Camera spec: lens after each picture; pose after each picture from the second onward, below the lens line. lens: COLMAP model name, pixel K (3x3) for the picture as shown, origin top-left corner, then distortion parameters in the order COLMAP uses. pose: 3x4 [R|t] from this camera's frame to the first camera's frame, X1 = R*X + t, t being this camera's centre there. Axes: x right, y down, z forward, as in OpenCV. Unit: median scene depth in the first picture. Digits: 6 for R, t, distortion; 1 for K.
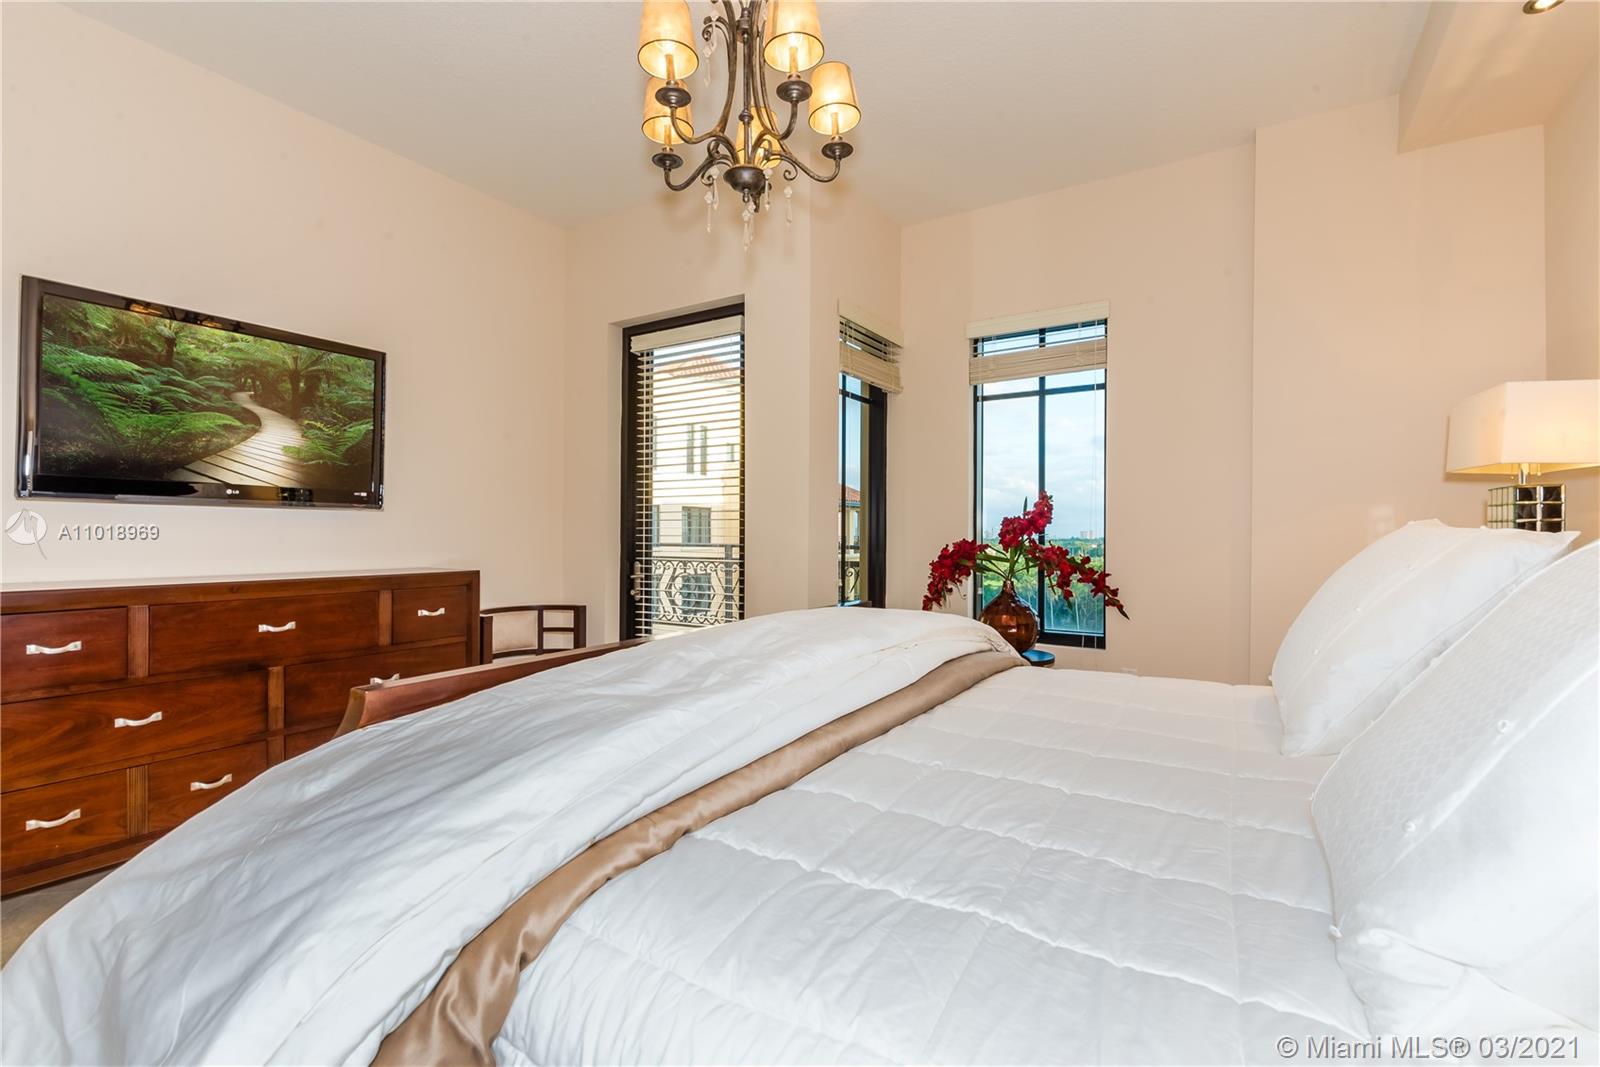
lens RADIAL K [[733.2, 0, 800.0], [0, 733.2, 533.5], [0, 0, 1]] dist [0.000622, 0.000636]
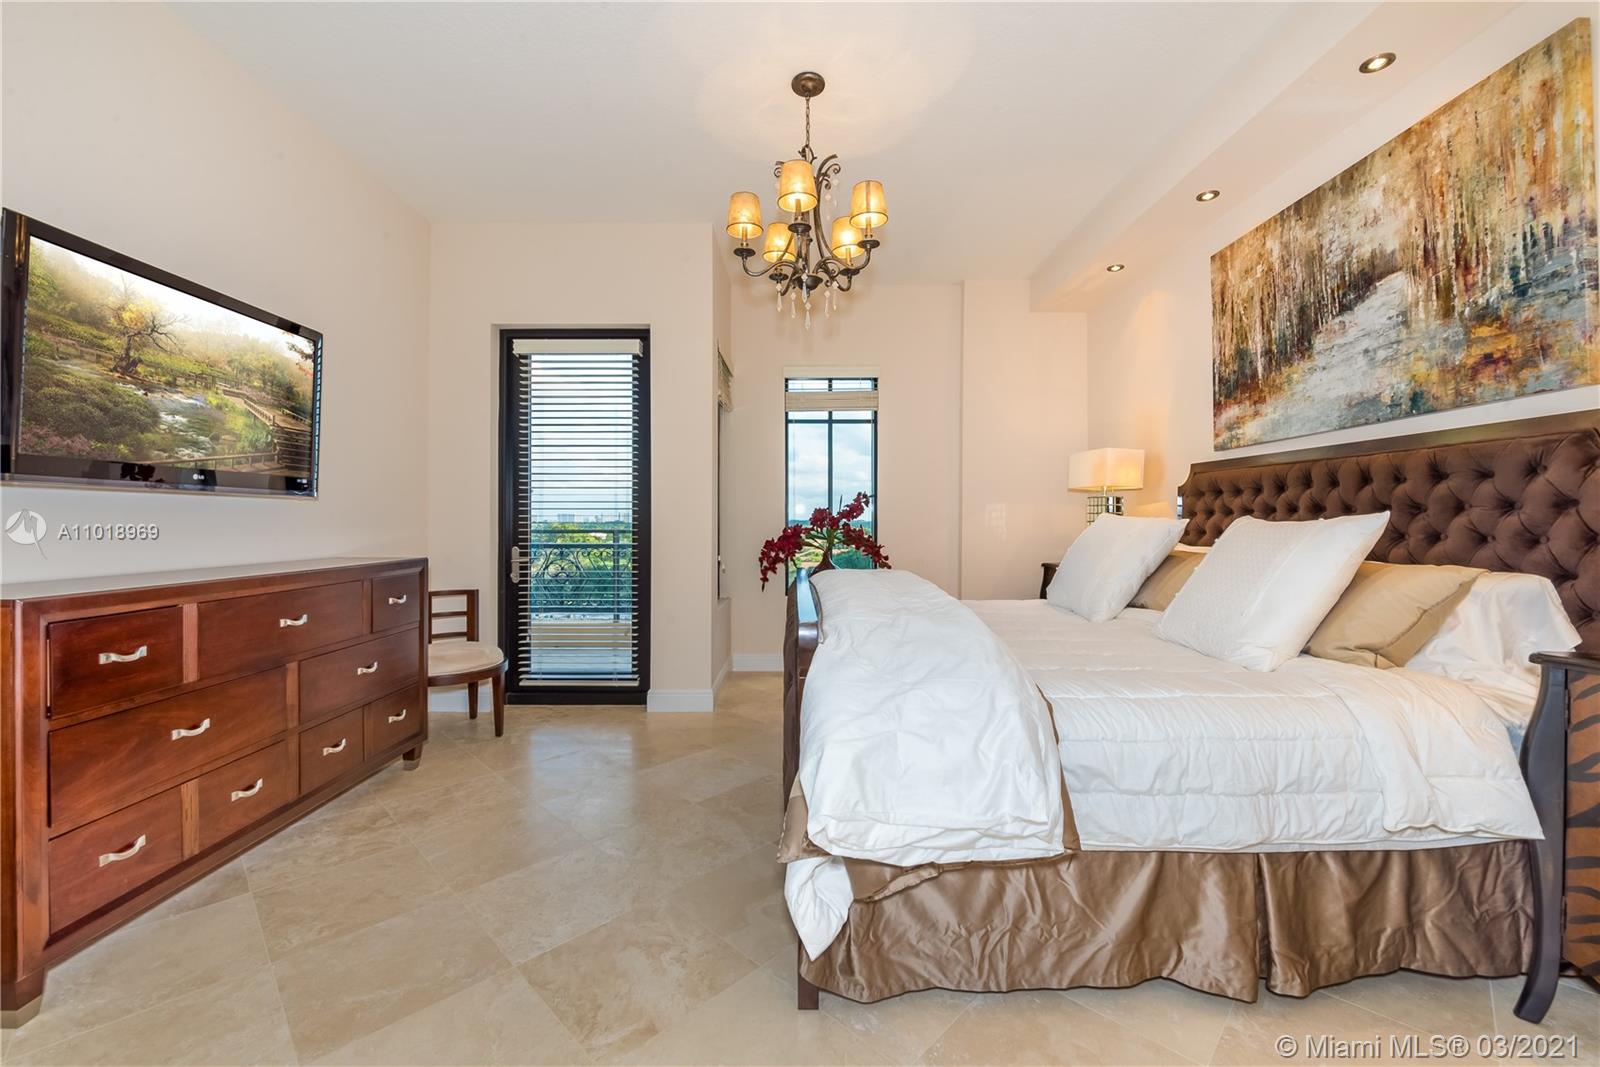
lens RADIAL K [[645.9, 0, 826.7], [0, 645.9, 526.8], [0, 0, 1]] dist [0.000039, -0.000269]
pose [[0.833020, -0.009654, 0.553158, -0.596761], [0.003246, 0.999916, 0.012563, -0.003461], [-0.553233, -0.008669, 0.832981, -0.083950]]
